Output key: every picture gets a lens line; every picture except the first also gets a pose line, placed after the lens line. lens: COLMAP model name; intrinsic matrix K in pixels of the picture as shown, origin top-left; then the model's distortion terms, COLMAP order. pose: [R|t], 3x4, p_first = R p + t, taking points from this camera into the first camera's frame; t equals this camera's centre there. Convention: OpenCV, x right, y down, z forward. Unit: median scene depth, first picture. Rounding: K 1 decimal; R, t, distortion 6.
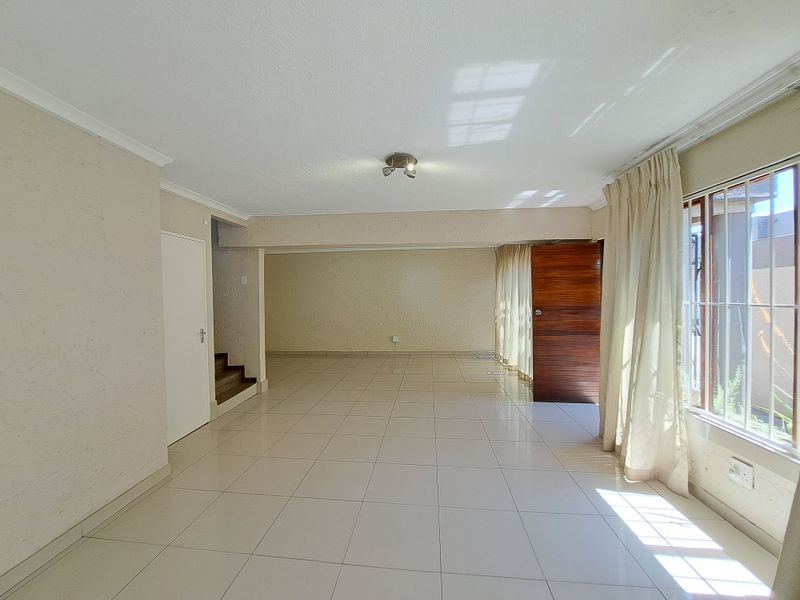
lens RADIAL K [[324.8, 0, 396.2], [0, 324.8, 302.0], [0, 0, 1]] dist [-0.001354, -0.000157]
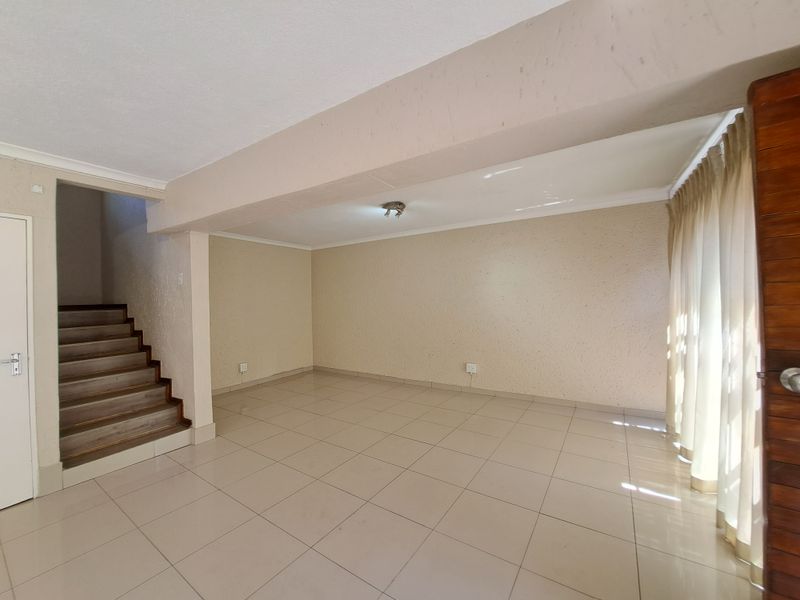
lens RADIAL K [[324.8, 0, 396.2], [0, 324.8, 302.0], [0, 0, 1]] dist [-0.001354, -0.000157]
pose [[0.878202, 0.006186, -0.478250, 0.236055], [-0.007783, 0.999969, -0.001358, -0.016703], [0.478227, 0.004915, 0.878223, 0.518662]]
